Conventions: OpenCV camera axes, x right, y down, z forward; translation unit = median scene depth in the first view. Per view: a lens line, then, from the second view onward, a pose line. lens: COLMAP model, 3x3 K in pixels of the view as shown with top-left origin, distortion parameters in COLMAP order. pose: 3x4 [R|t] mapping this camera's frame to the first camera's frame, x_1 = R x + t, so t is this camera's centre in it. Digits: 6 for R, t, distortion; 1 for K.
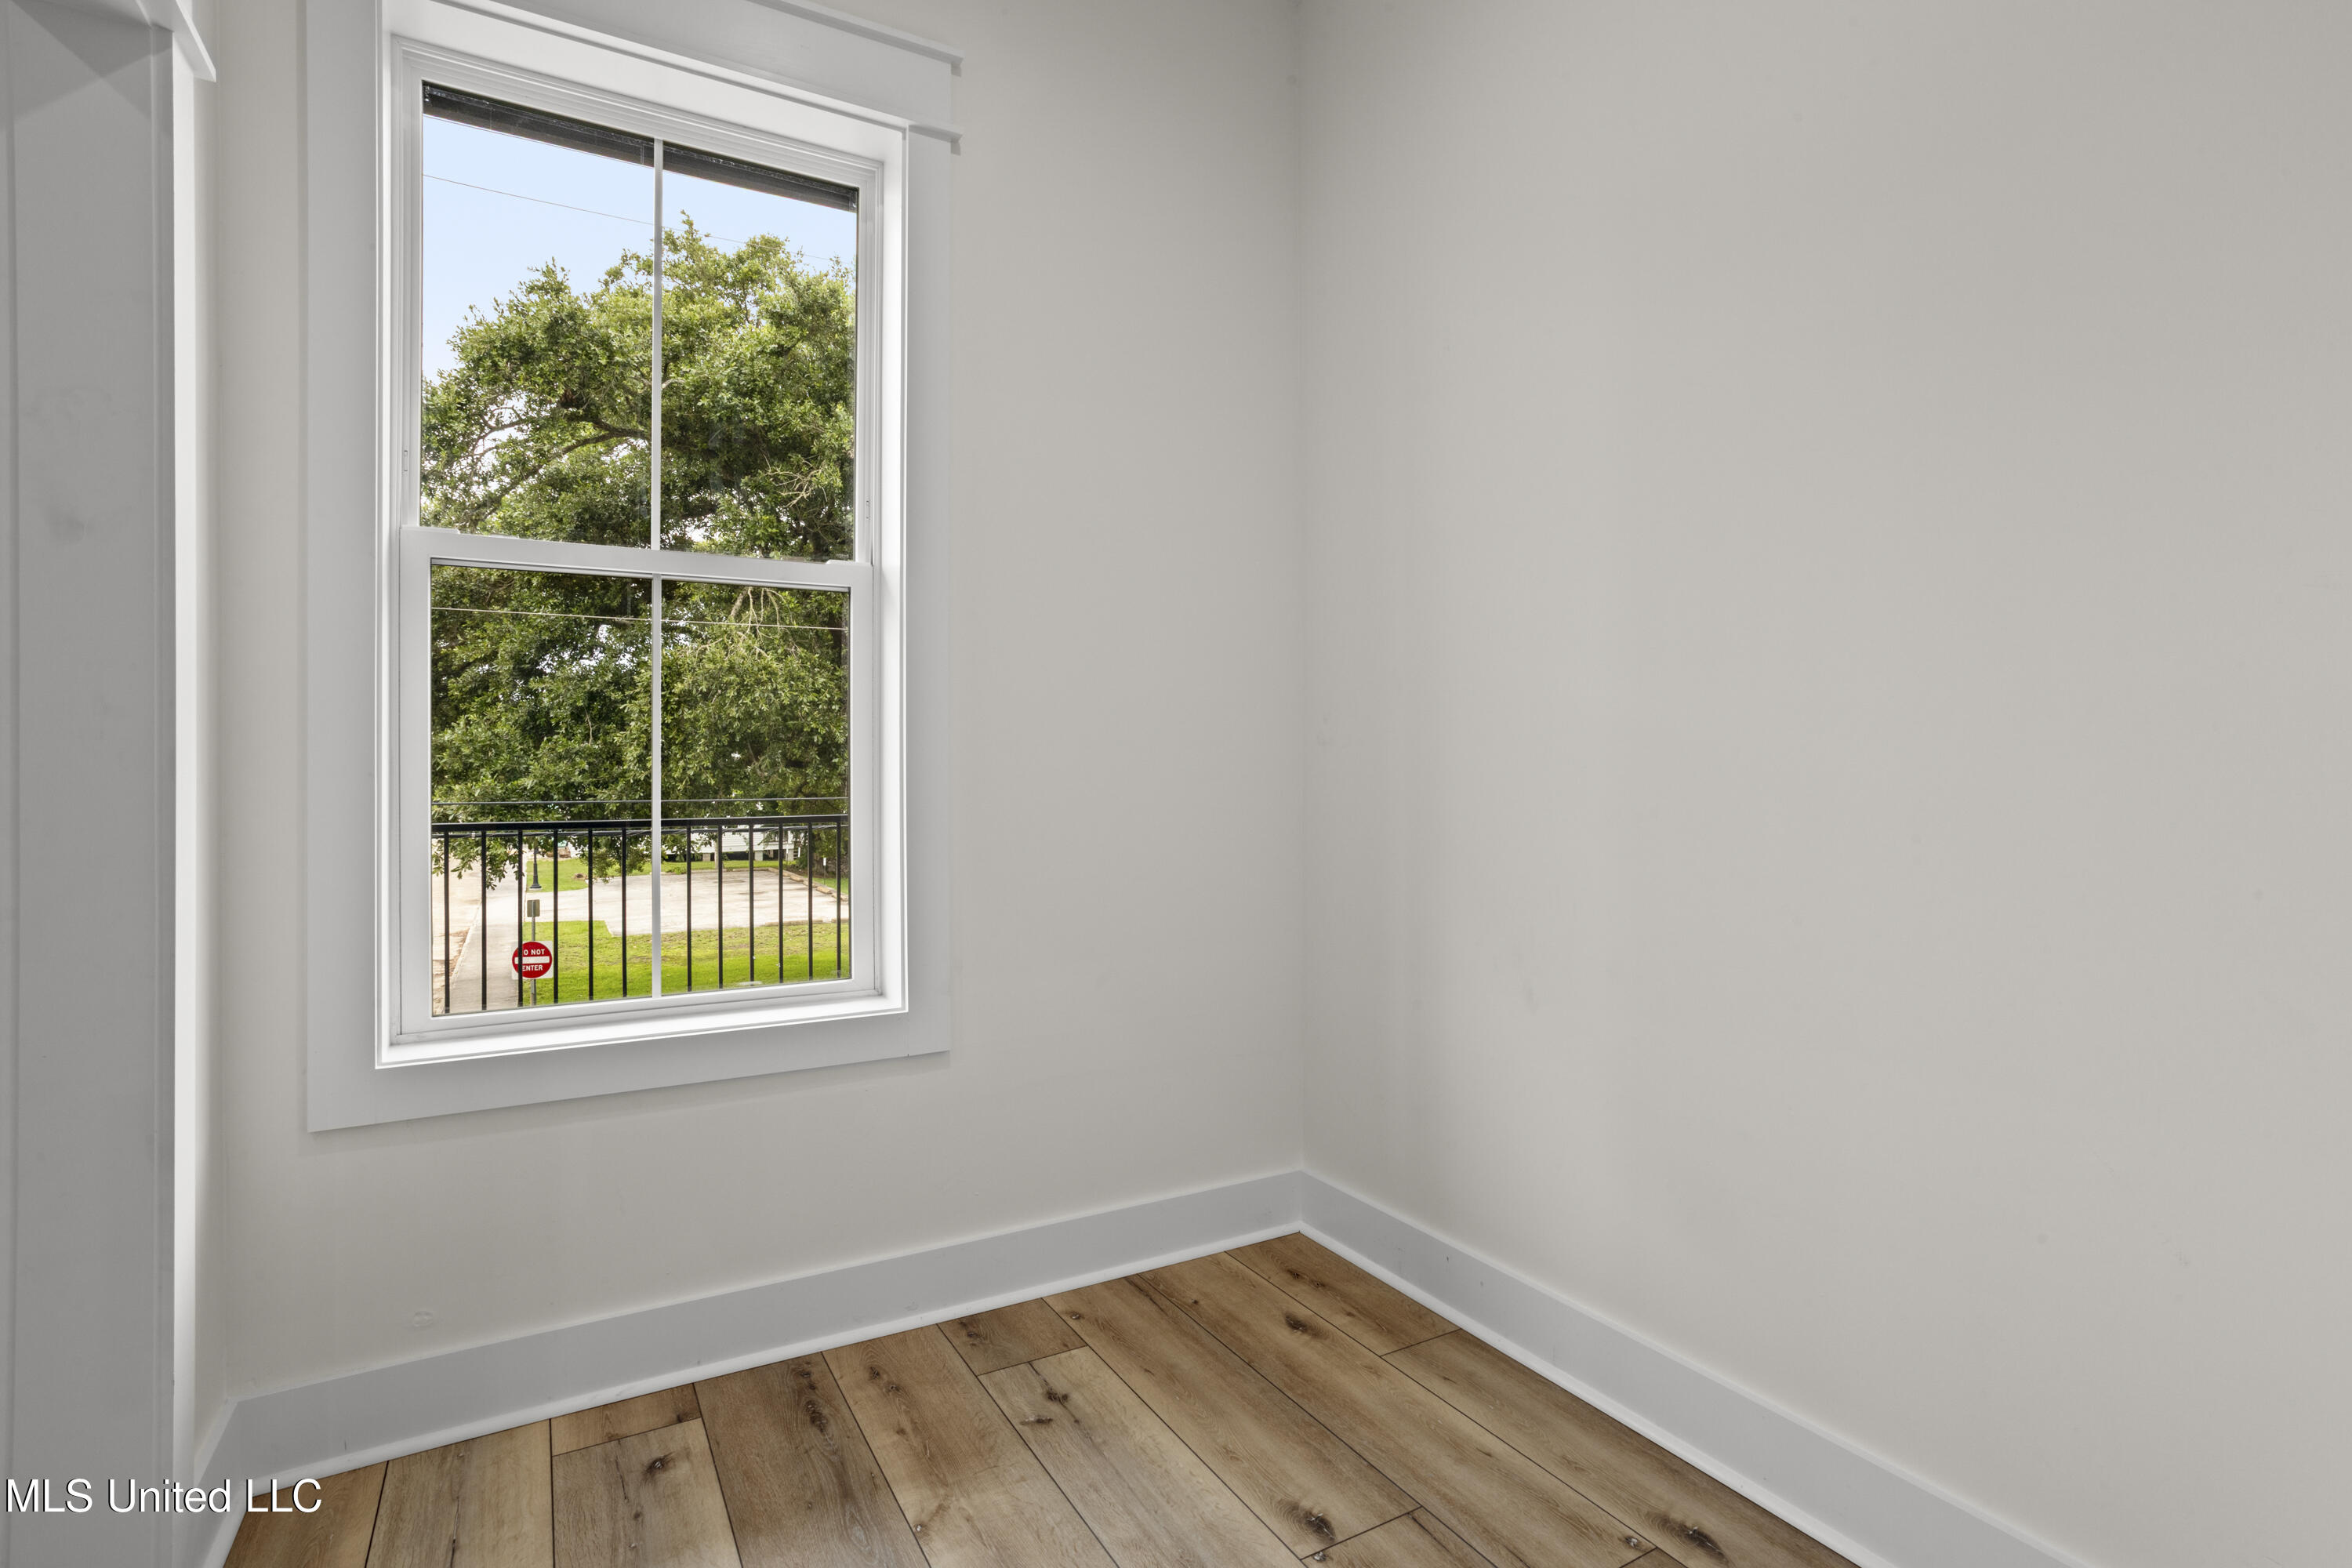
lens RADIAL K [[1138.4, 0, 1185.7], [0, 1138.4, 766.2], [0, 0, 1]] dist [-0.047484, 0.027312]
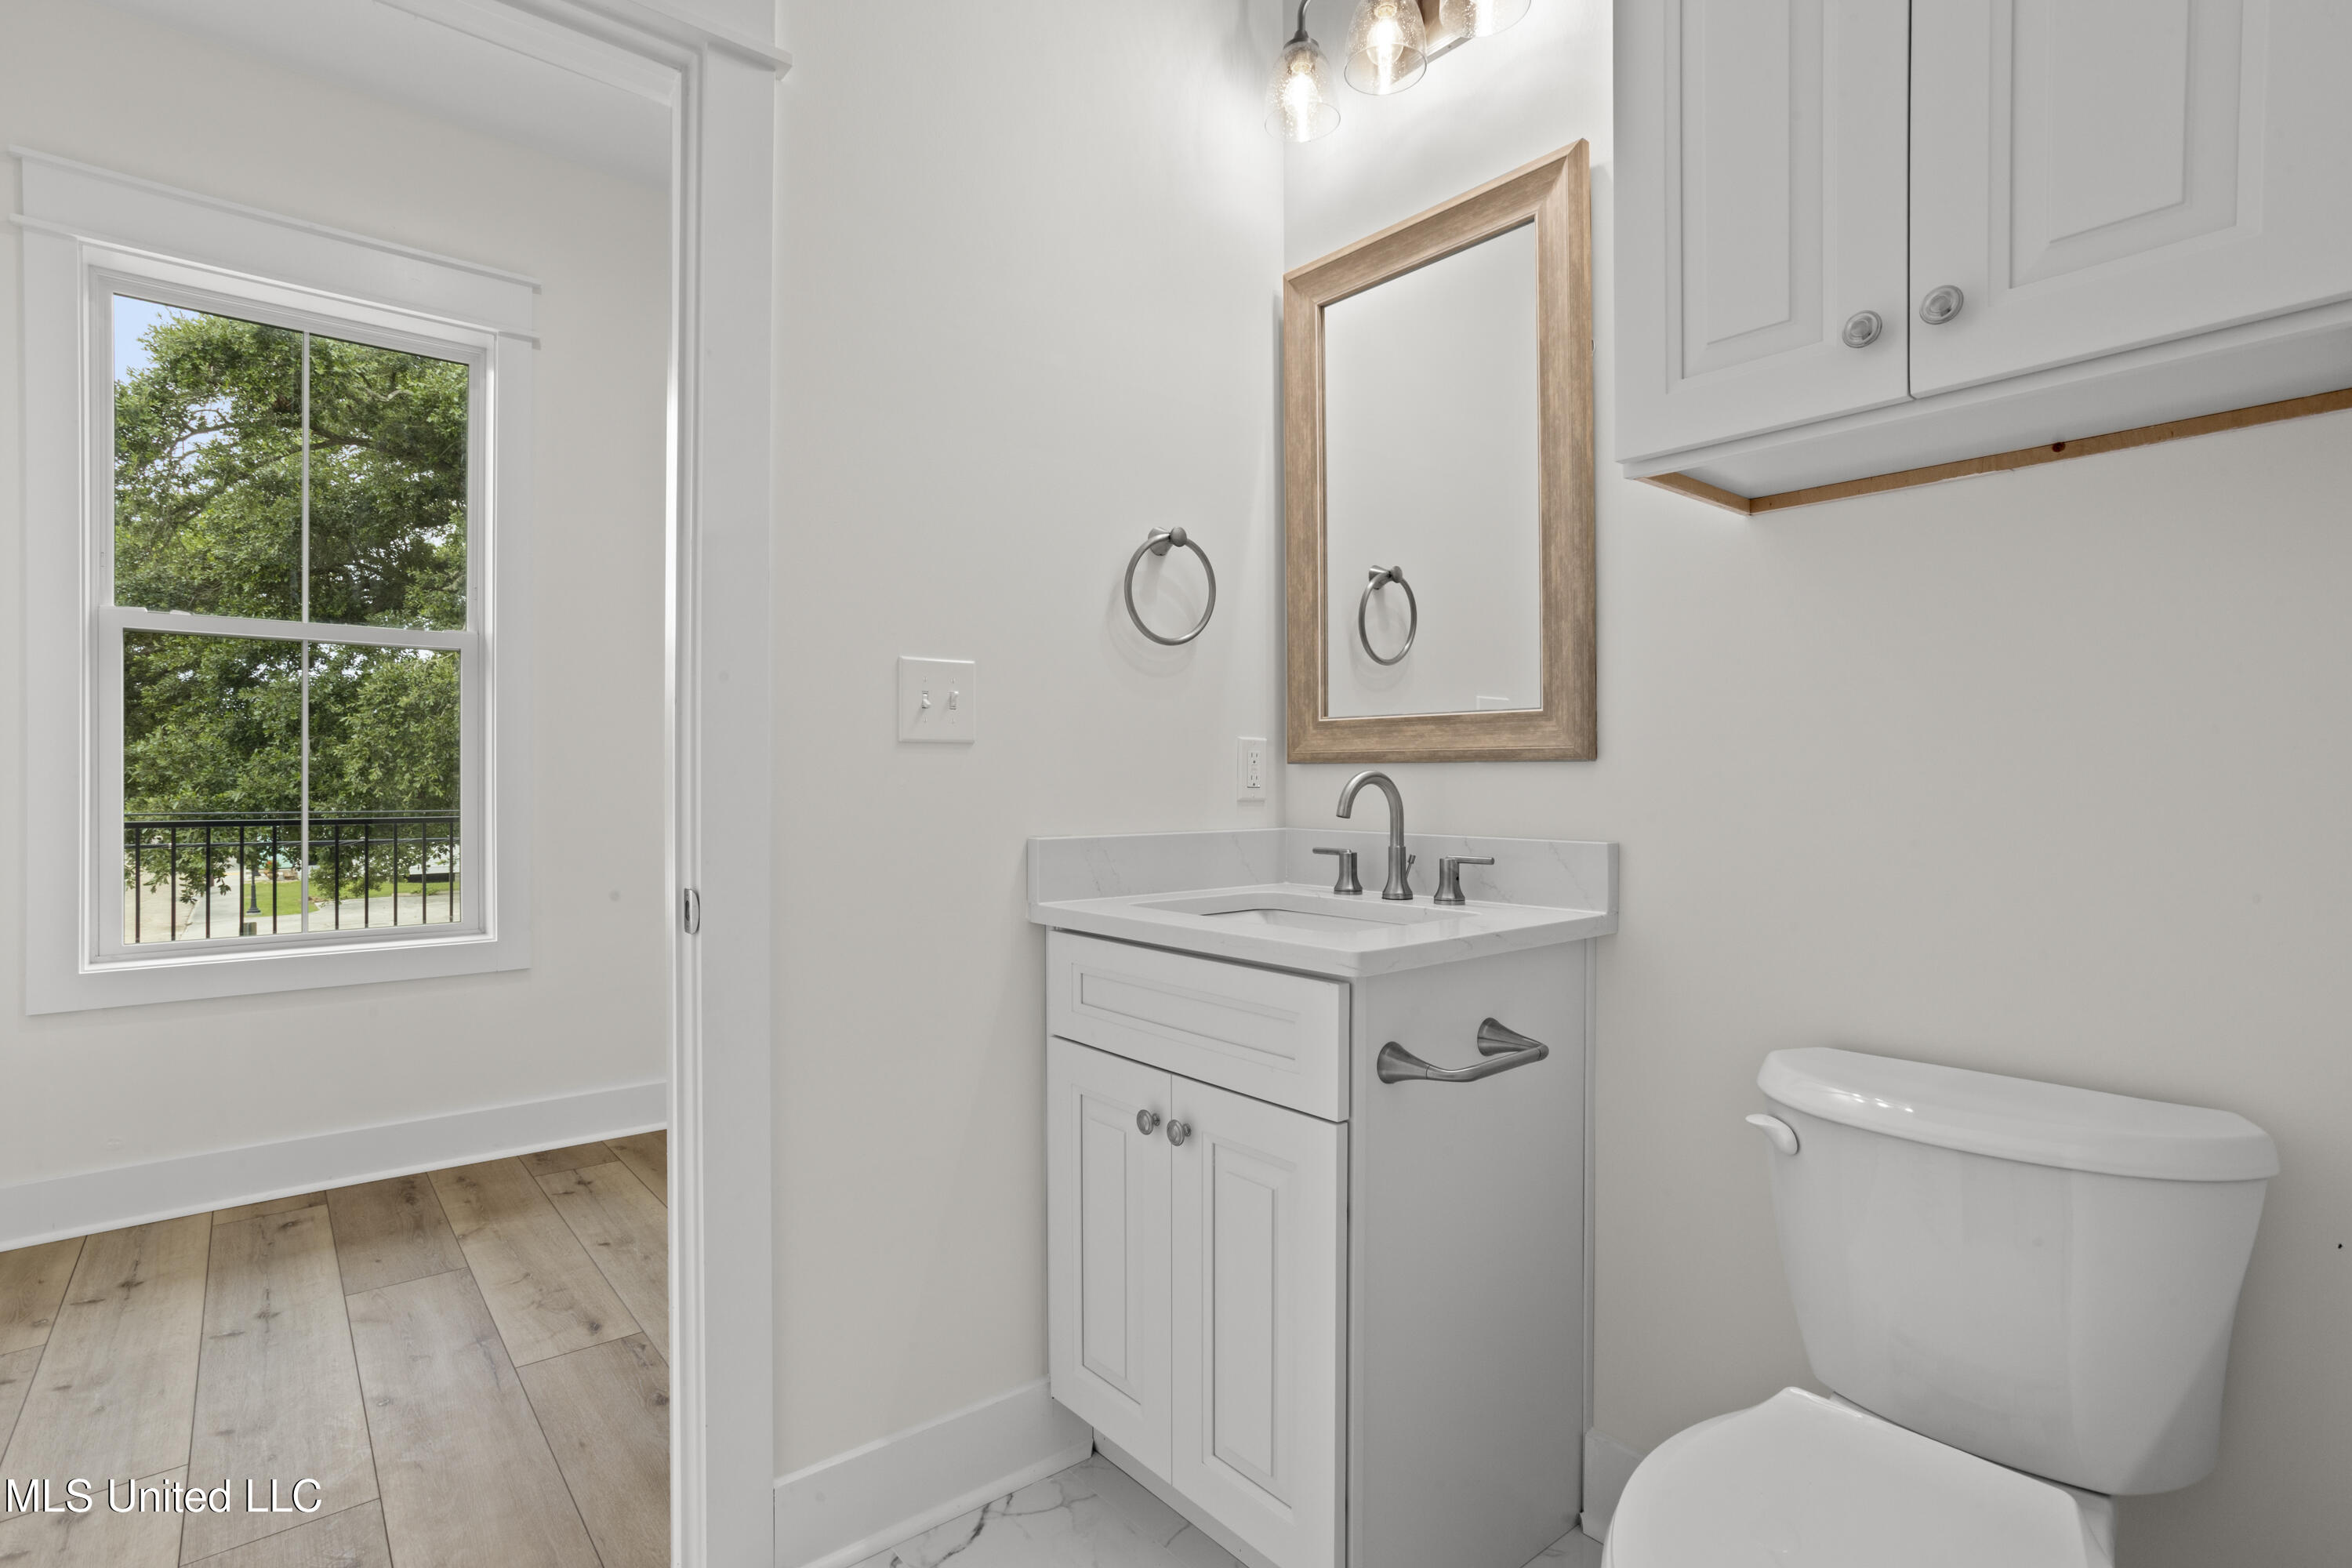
lens RADIAL K [[1138.4, 0, 1178.7], [0, 1138.4, 782.9], [0, 0, 1]] dist [-0.047484, 0.027312]
pose [[0.986138, 0.002192, 0.165913, 0.067770], [-0.002226, 0.999998, 0.000020, 0.001893], [-0.165913, -0.000390, 0.986140, -0.101633]]
